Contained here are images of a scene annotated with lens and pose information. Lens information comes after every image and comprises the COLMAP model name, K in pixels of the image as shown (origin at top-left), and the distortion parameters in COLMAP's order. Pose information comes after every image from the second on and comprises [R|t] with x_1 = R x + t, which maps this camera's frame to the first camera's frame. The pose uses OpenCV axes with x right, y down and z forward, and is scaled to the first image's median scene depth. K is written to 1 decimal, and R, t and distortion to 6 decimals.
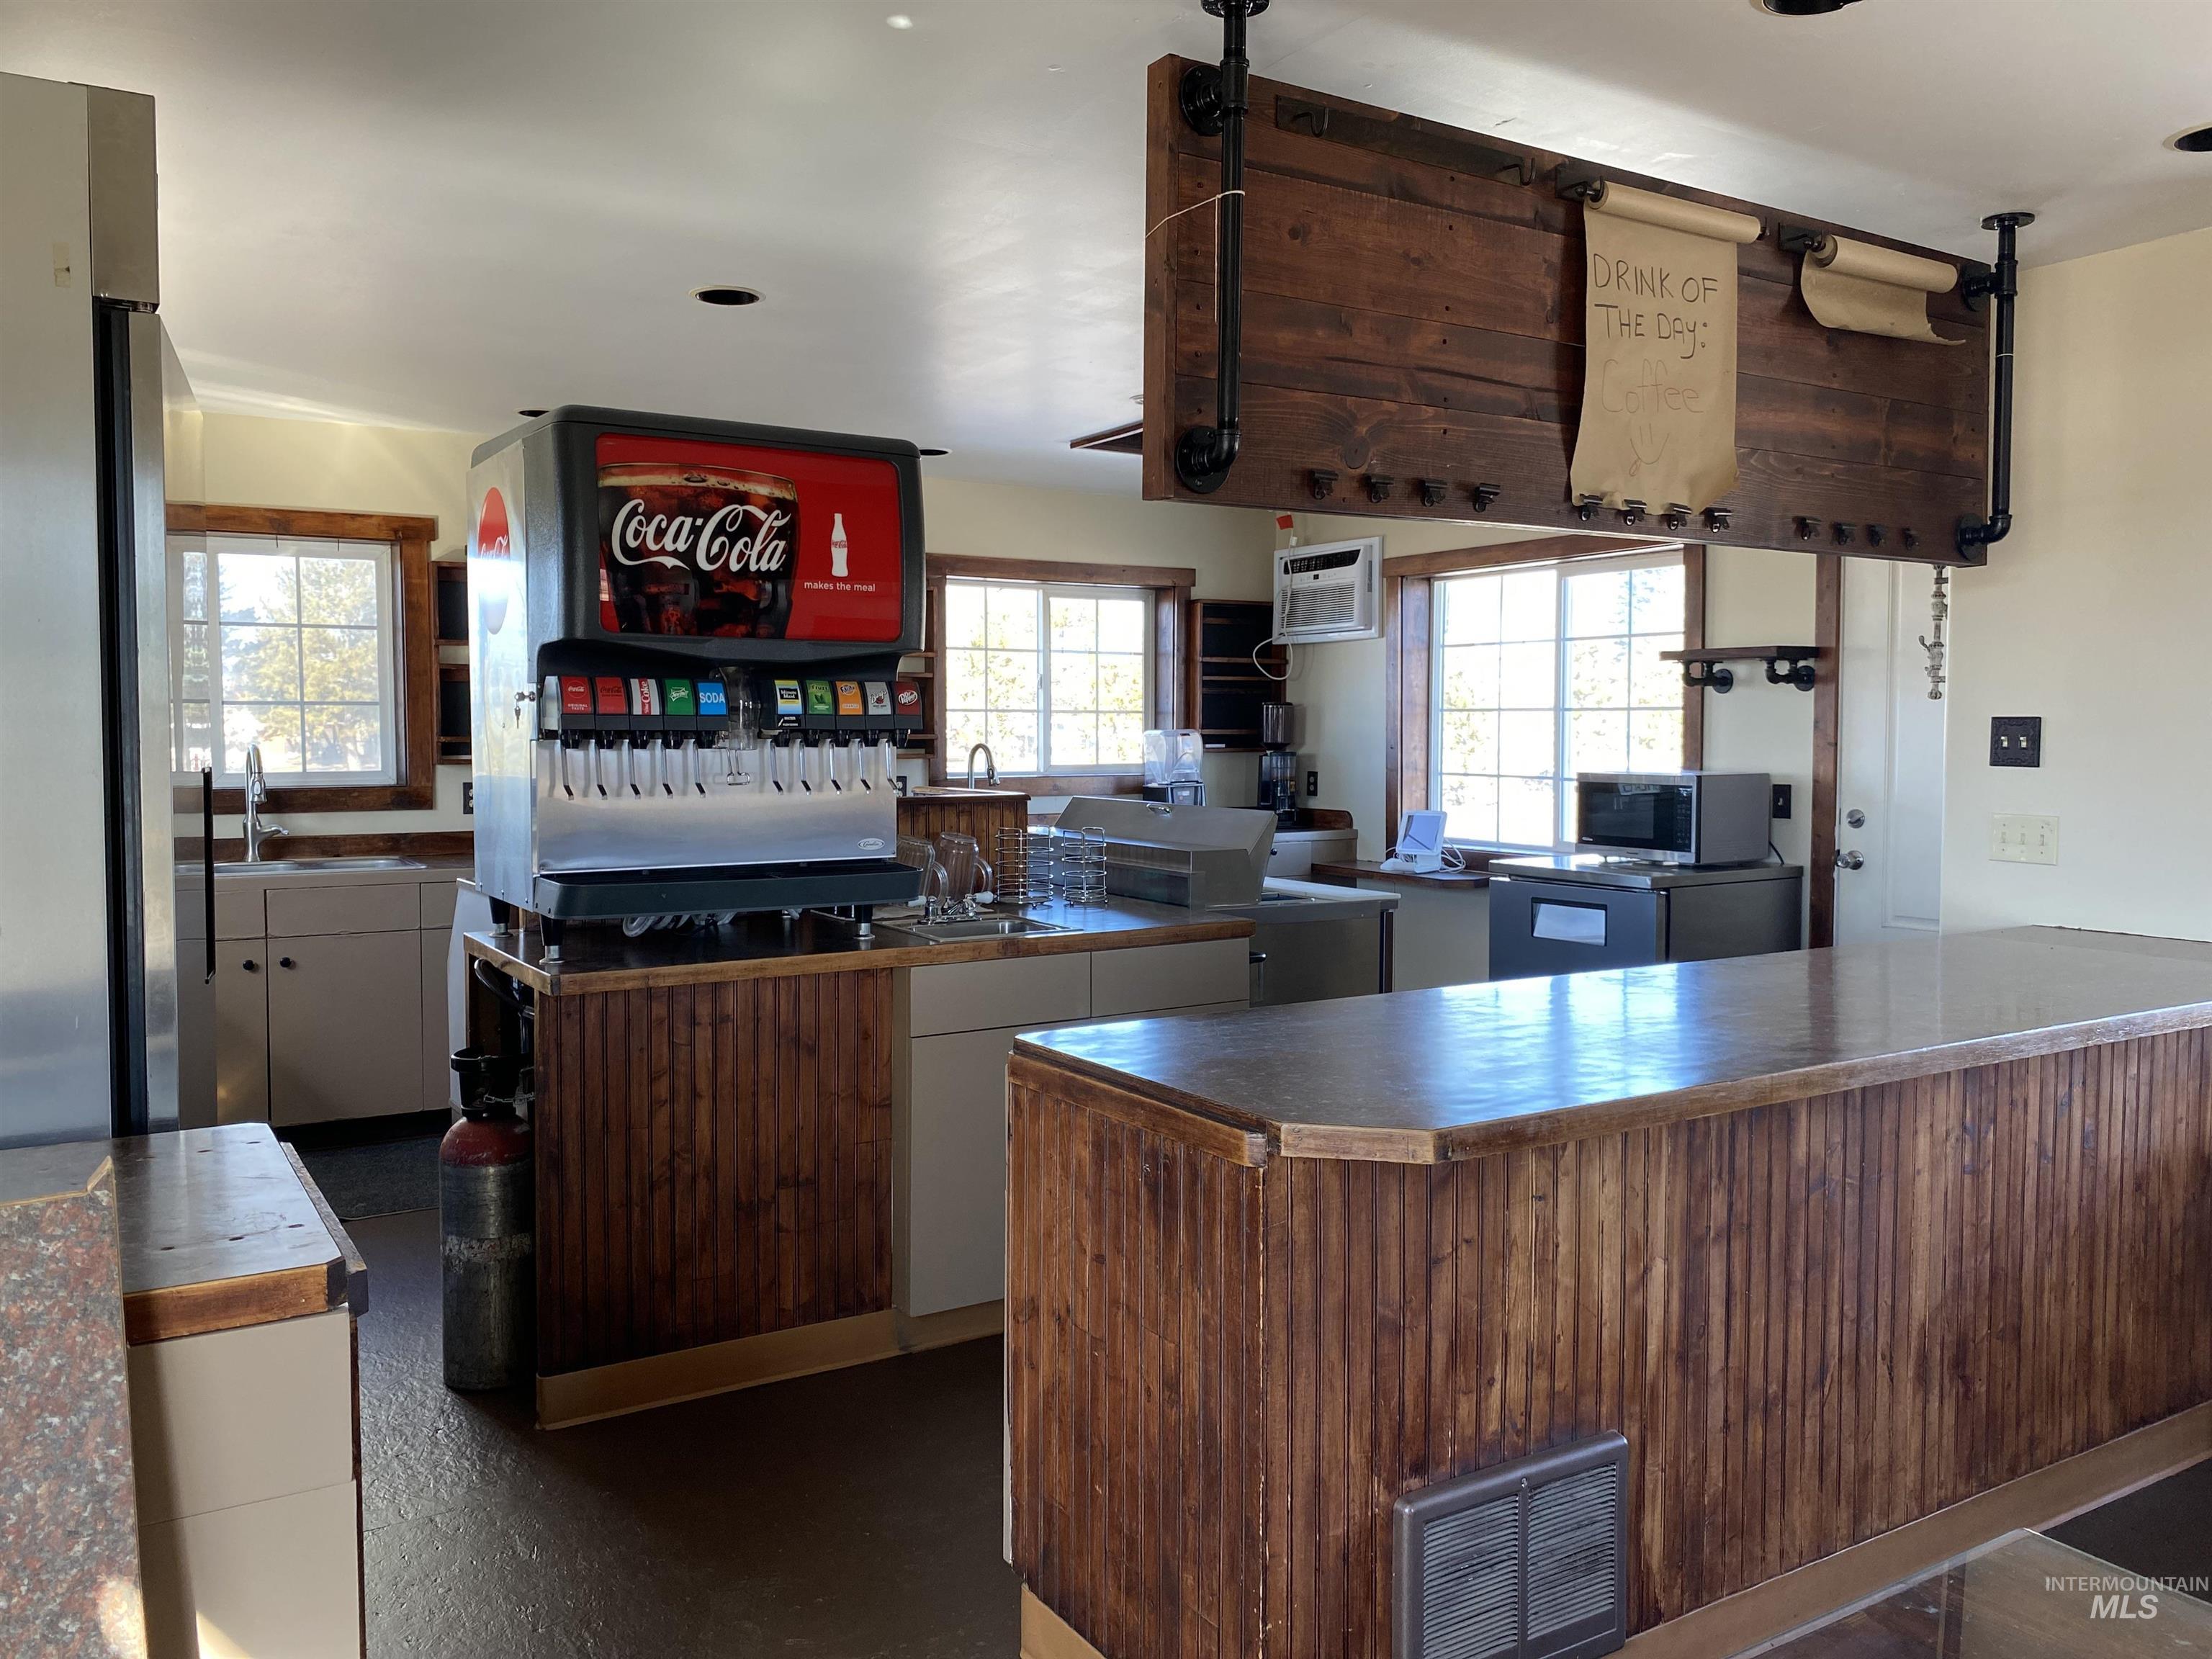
lens RADIAL K [[1683.0, 0, 1113.9], [0, 1683.0, 838.8], [0, 0, 1]] dist [0.047572, -0.056968]
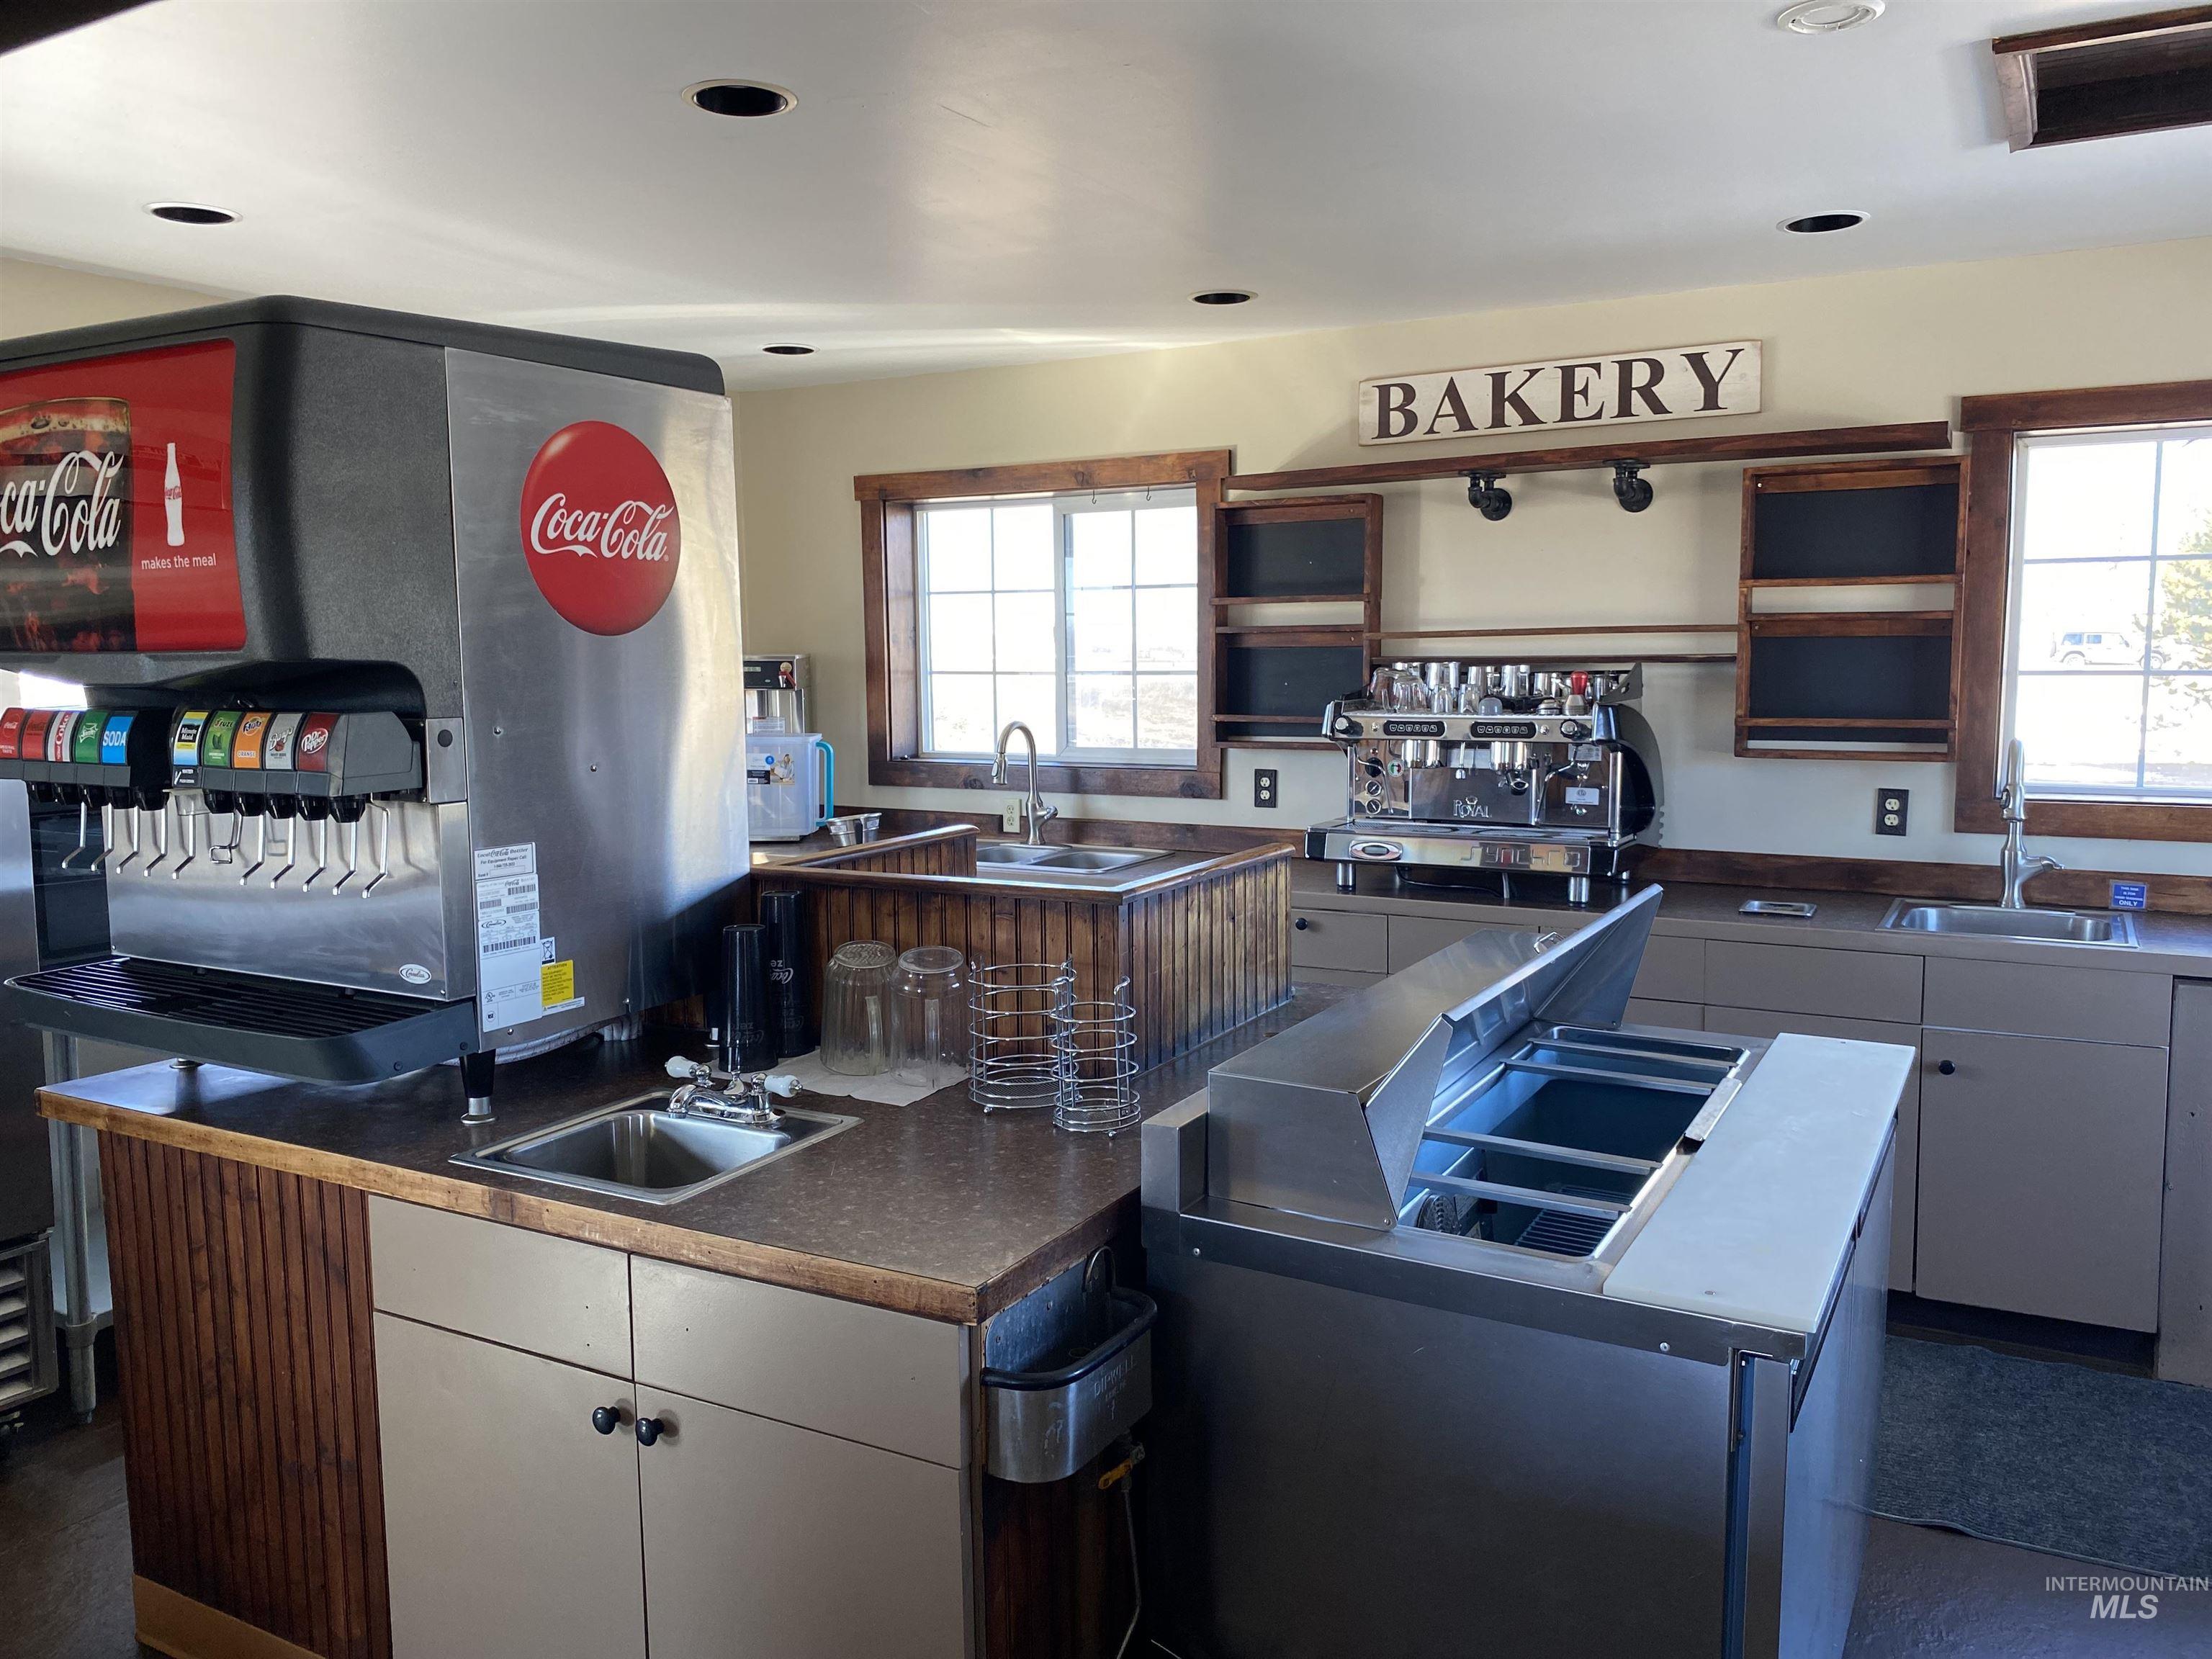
lens RADIAL K [[1683.0, 0, 1109.7], [0, 1683.0, 826.3], [0, 0, 1]] dist [0.047572, -0.056968]
pose [[0.470819, 0.090396, -0.877586, 0.597079], [-0.048690, 0.995883, 0.076460, -0.128005], [0.880885, 0.006731, 0.473282, 1.093287]]
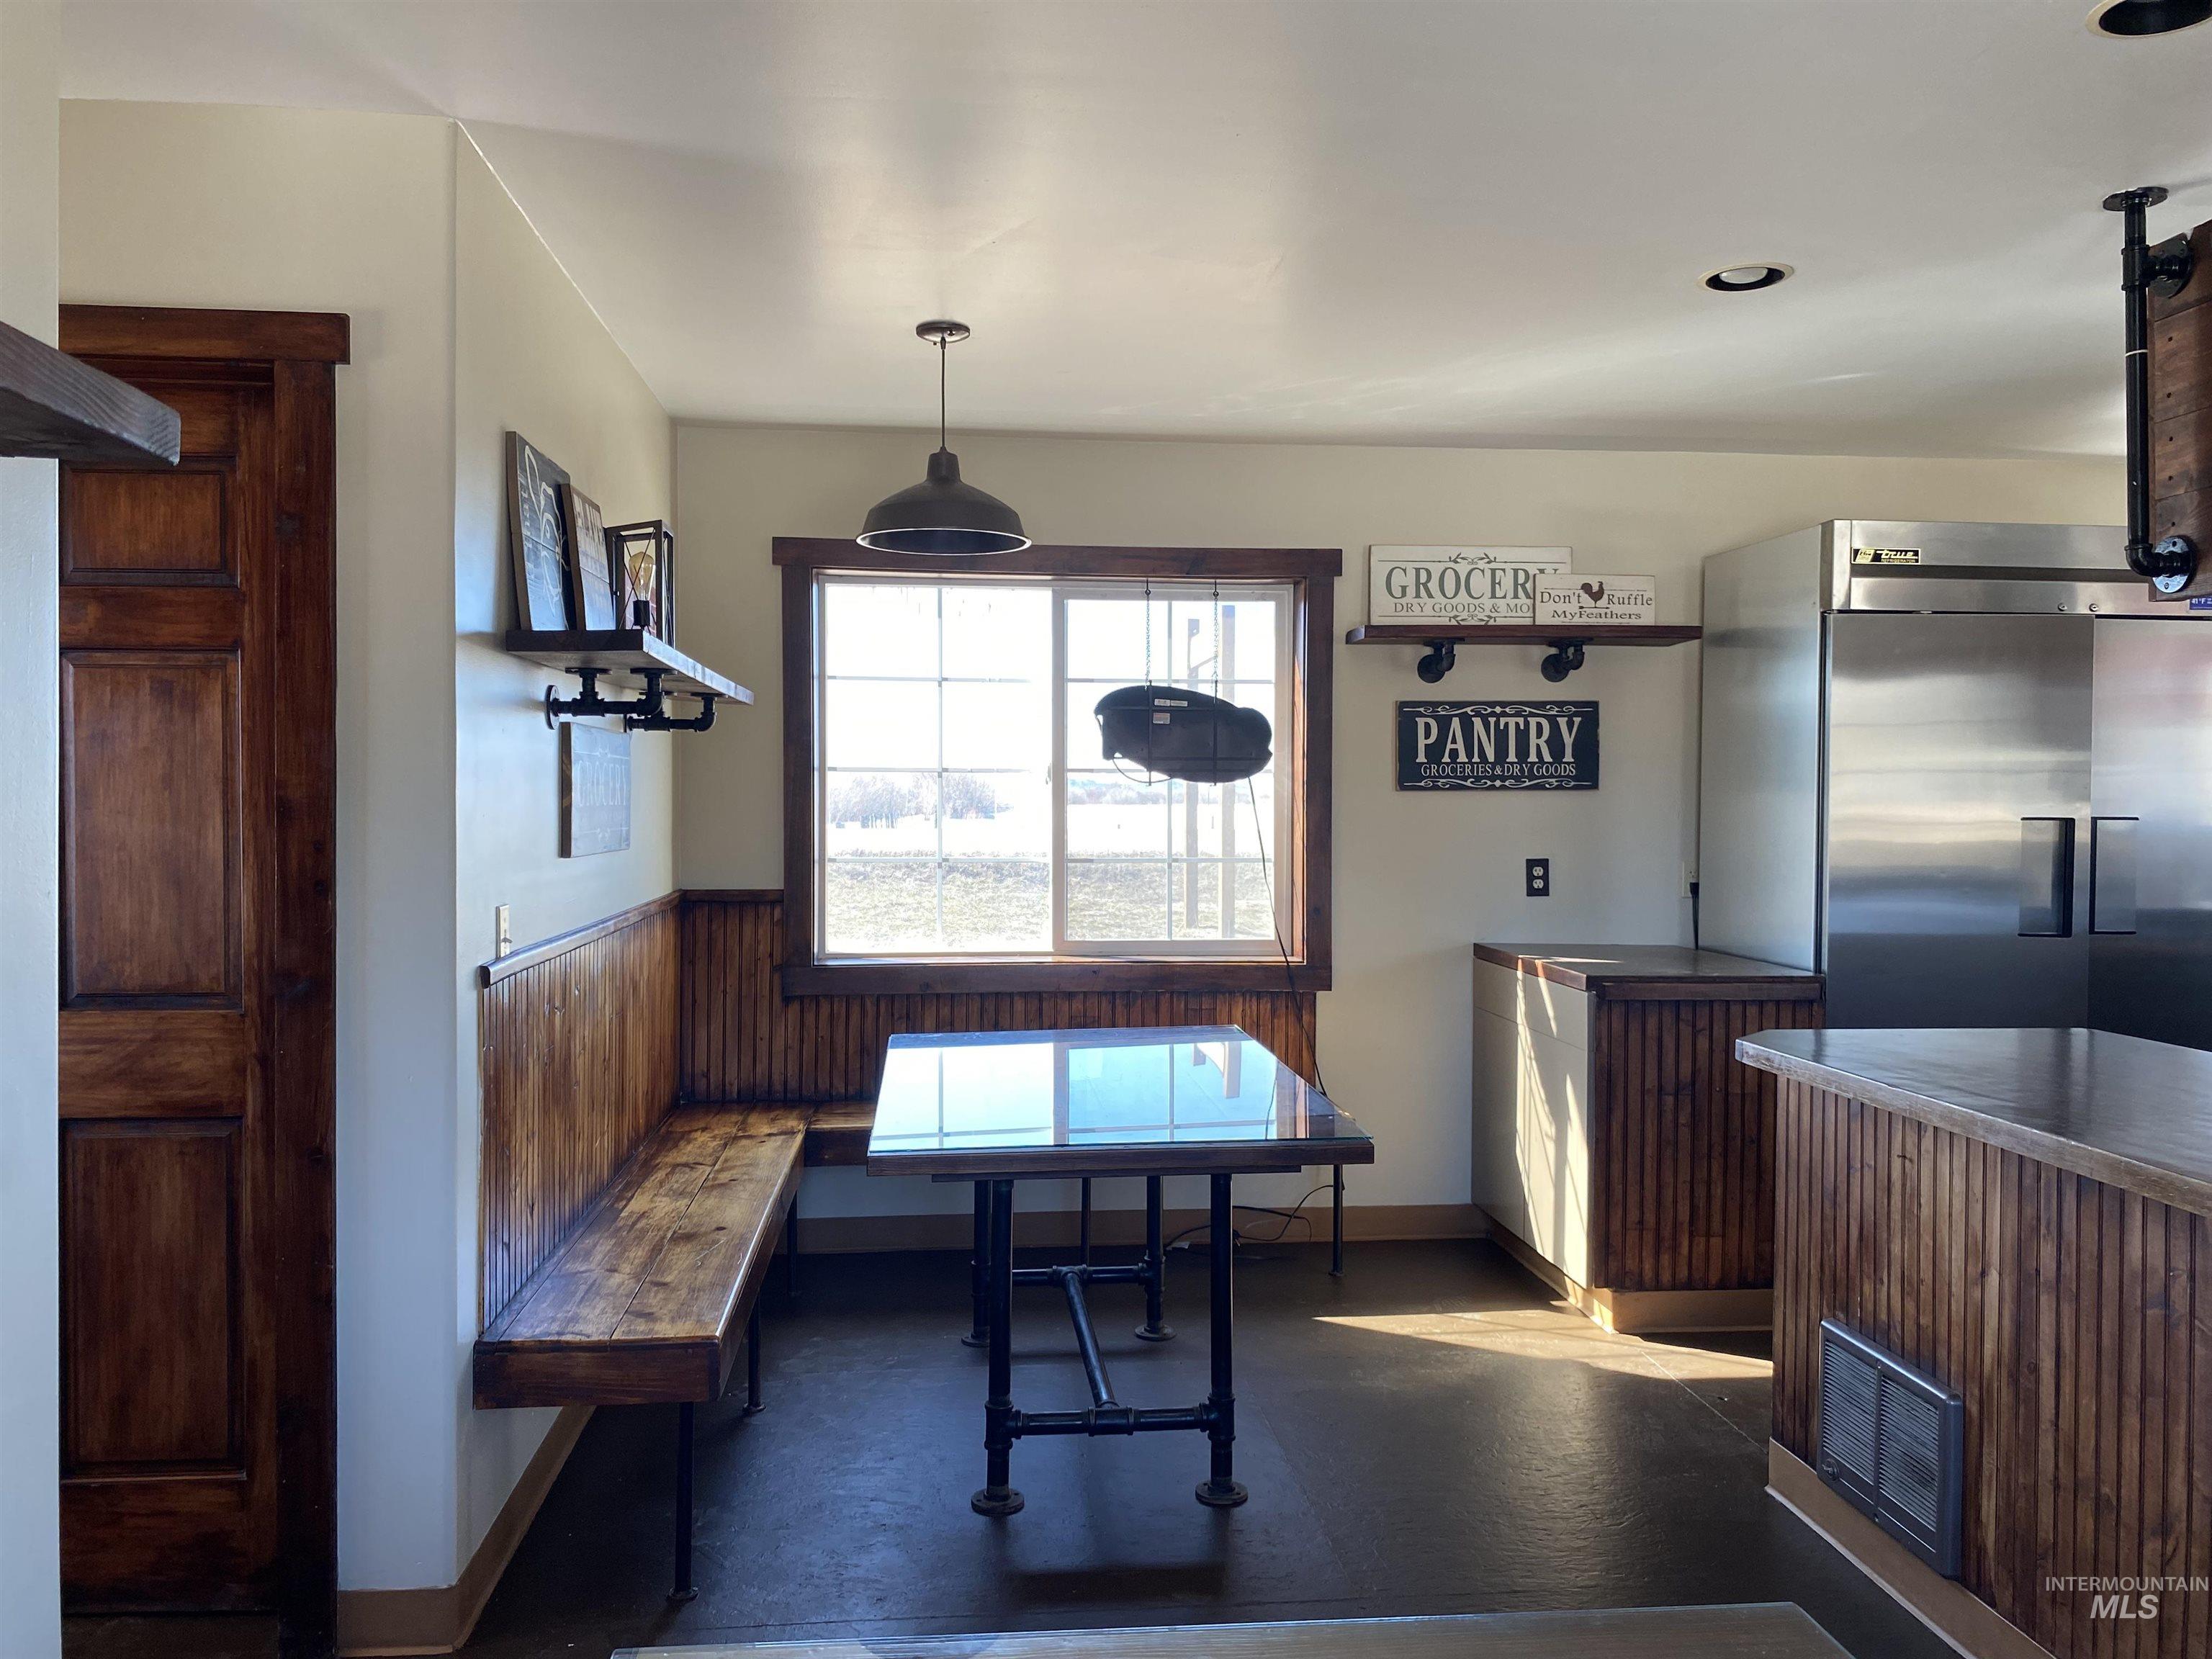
lens RADIAL K [[1683.0, 0, 1050.6], [0, 1683.0, 819.2], [0, 0, 1]] dist [0.047572, -0.056968]
pose [[-0.481586, 0.011639, -0.876322, 1.221060], [-0.058281, 0.997273, 0.045274, -0.047121], [0.874459, 0.072877, -0.479594, 0.744044]]
